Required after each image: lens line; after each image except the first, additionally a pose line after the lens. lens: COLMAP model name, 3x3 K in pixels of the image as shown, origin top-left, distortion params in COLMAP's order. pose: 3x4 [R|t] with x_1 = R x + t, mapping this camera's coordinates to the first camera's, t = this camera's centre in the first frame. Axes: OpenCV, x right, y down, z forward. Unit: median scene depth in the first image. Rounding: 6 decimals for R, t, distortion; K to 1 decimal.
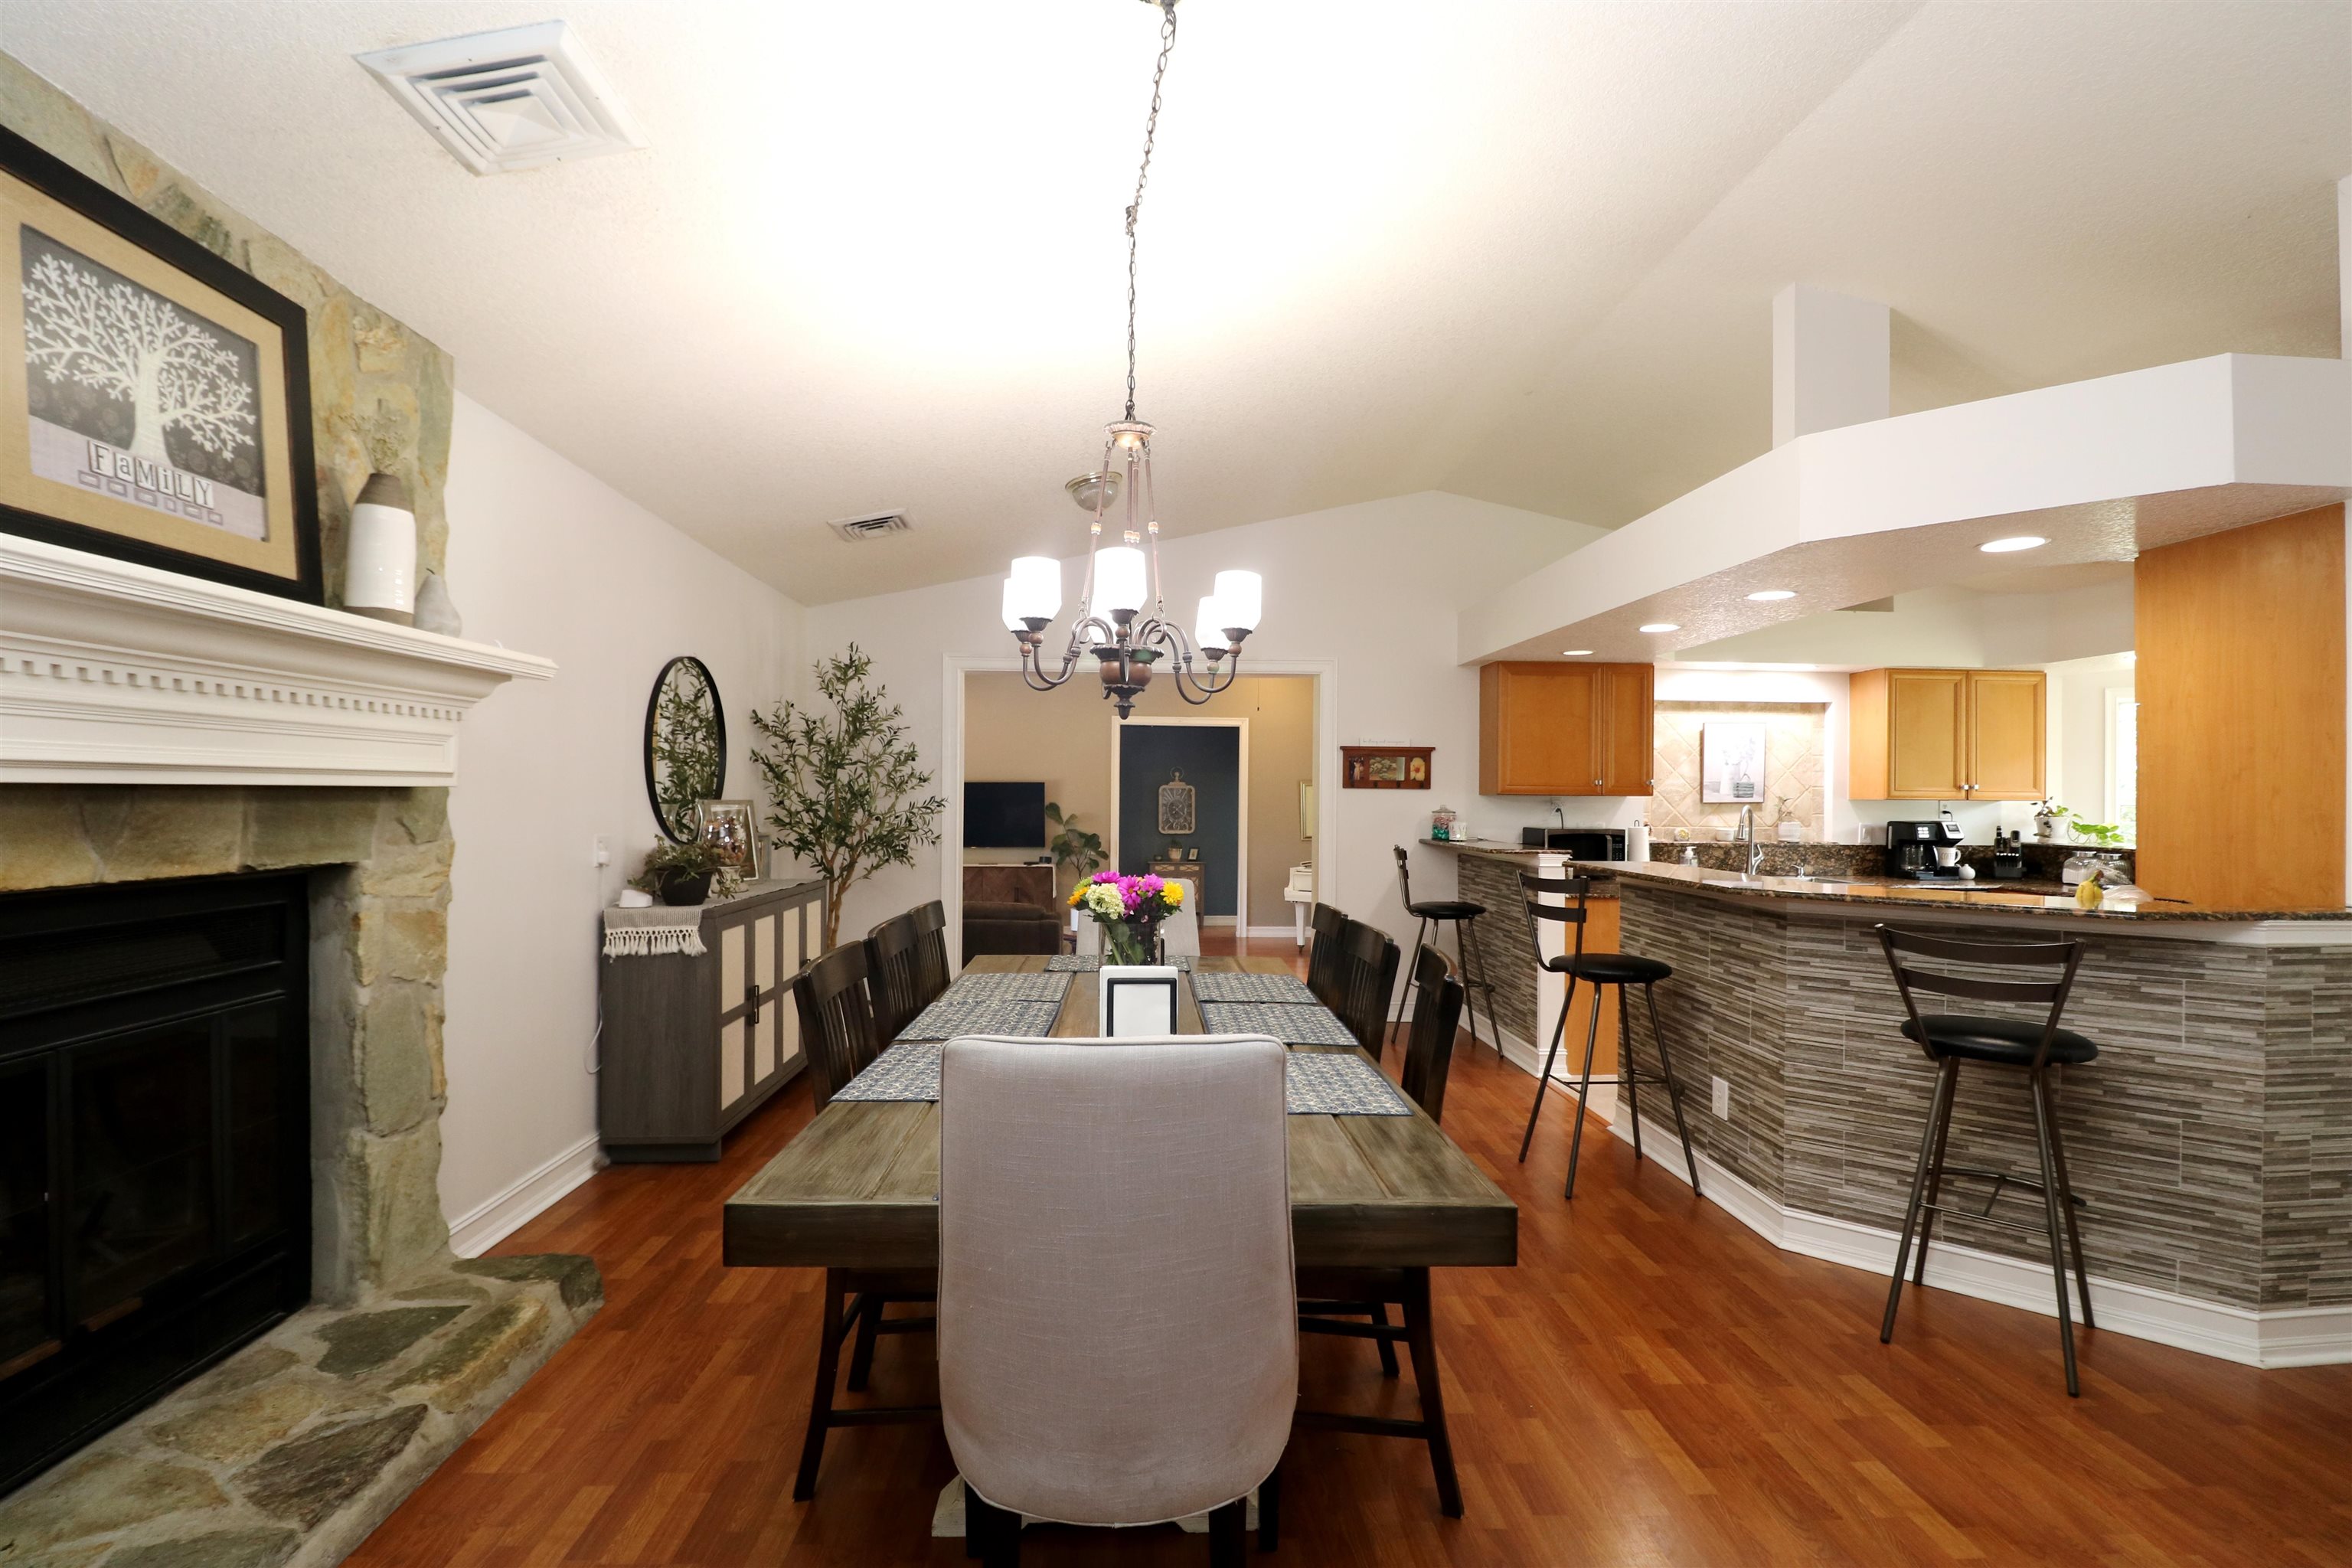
lens RADIAL K [[1091.0, 0, 1173.5], [0, 1091.0, 789.6], [0, 0, 1]] dist [-0.003033, -0.011348]
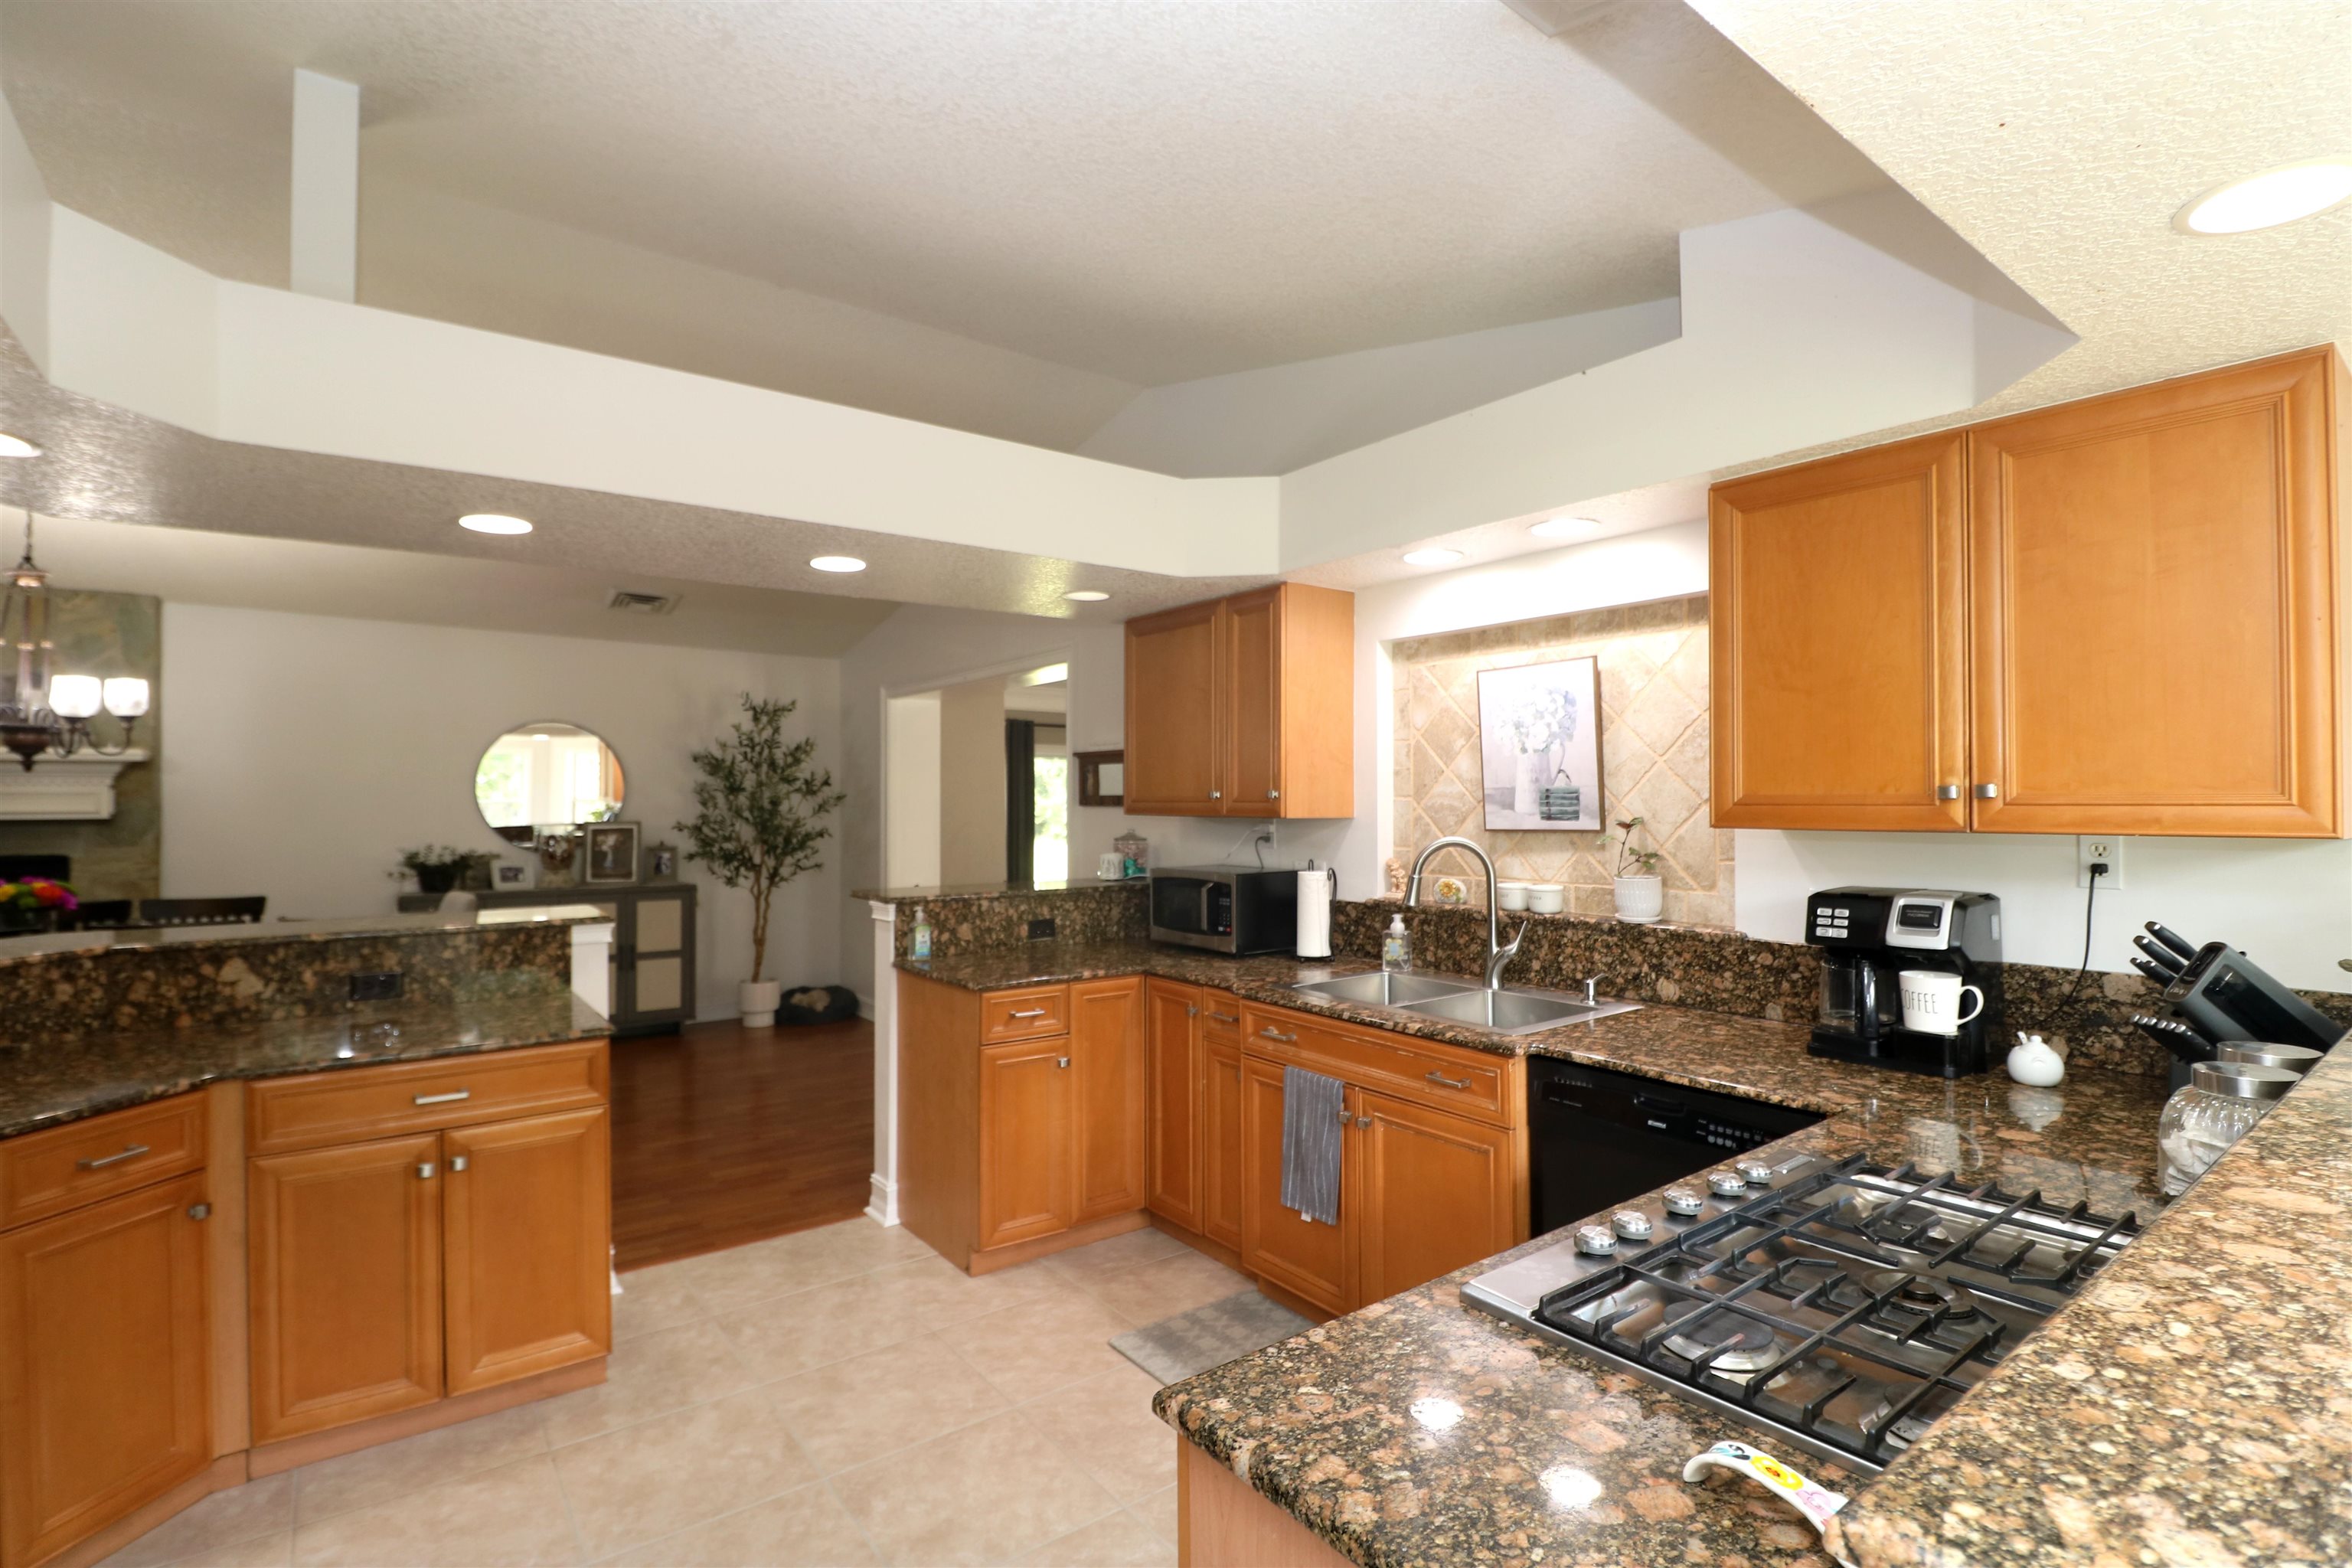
lens RADIAL K [[1091.0, 0, 1166.7], [0, 1091.0, 791.8], [0, 0, 1]] dist [-0.003033, -0.011348]
pose [[0.564387, -0.017209, -0.825331, 1.840421], [0.012646, 0.999846, -0.012199, -0.002753], [0.825414, -0.003552, 0.564517, 1.335762]]
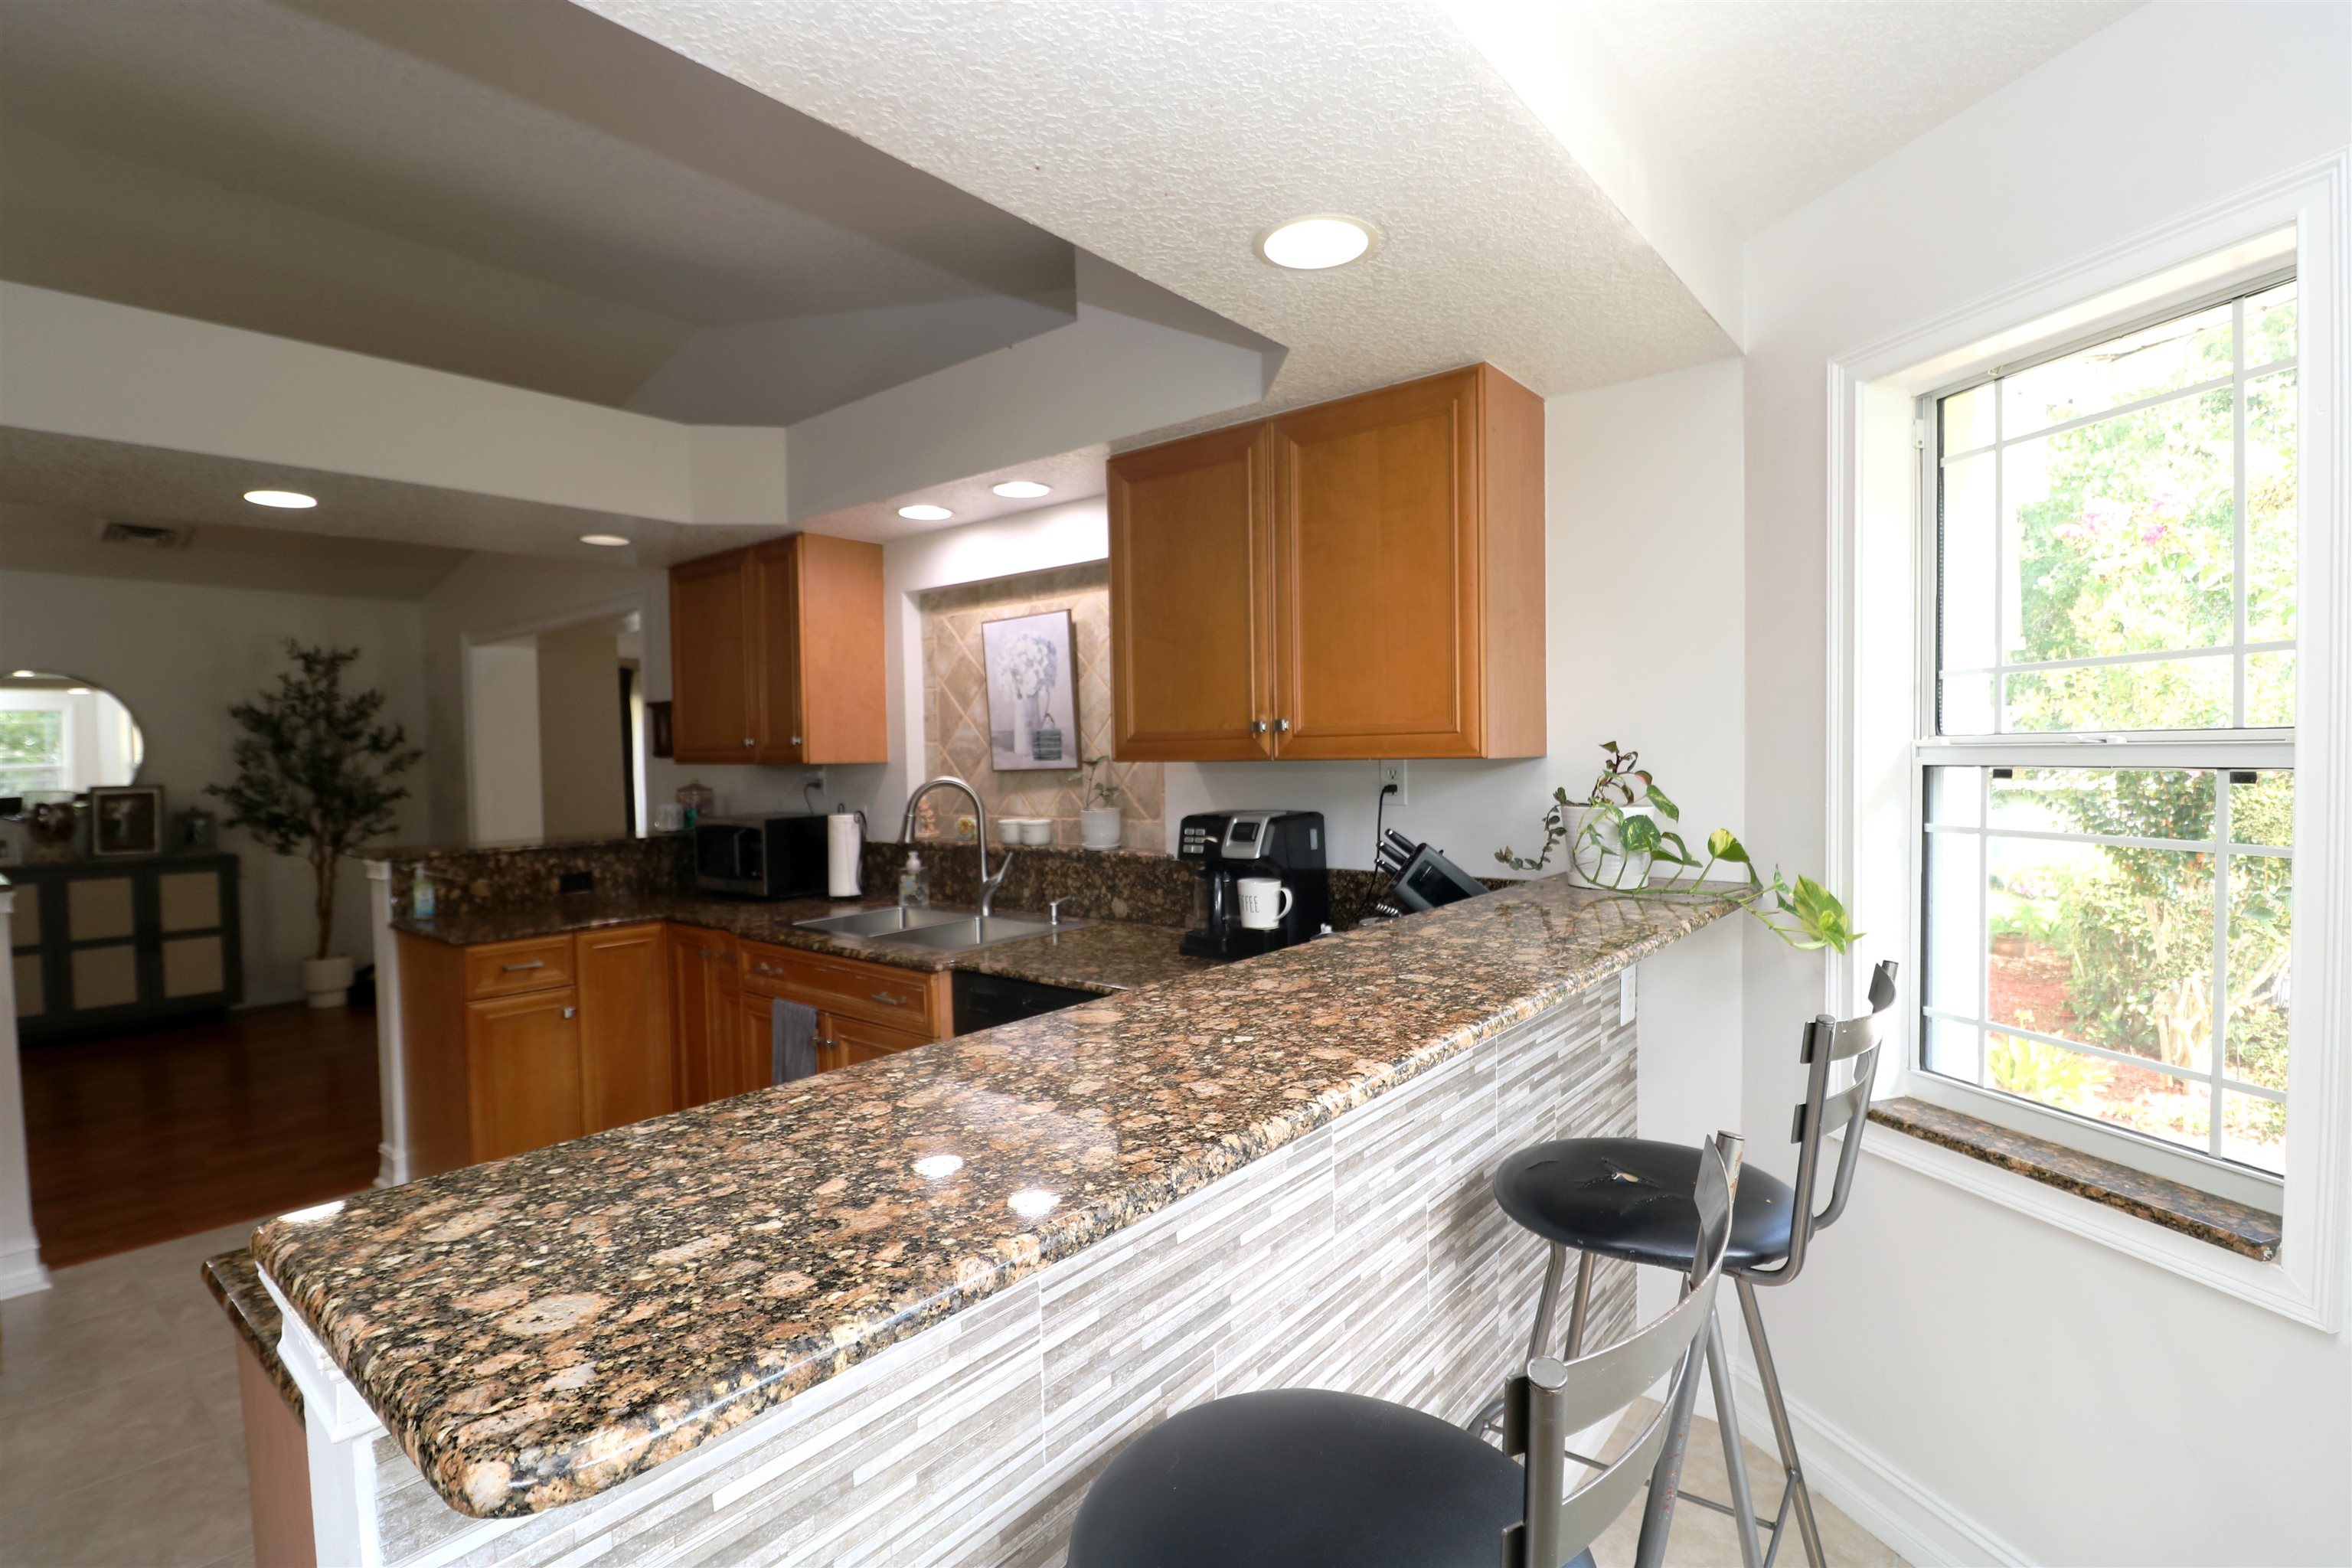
lens RADIAL K [[1091.0, 0, 1172.5], [0, 1091.0, 790.7], [0, 0, 1]] dist [-0.003033, -0.011348]
pose [[0.744696, 0.001440, -0.667402, 2.053509], [0.029366, 0.998958, 0.034922, 0.012998], [0.666757, -0.045605, 0.743878, 1.474764]]
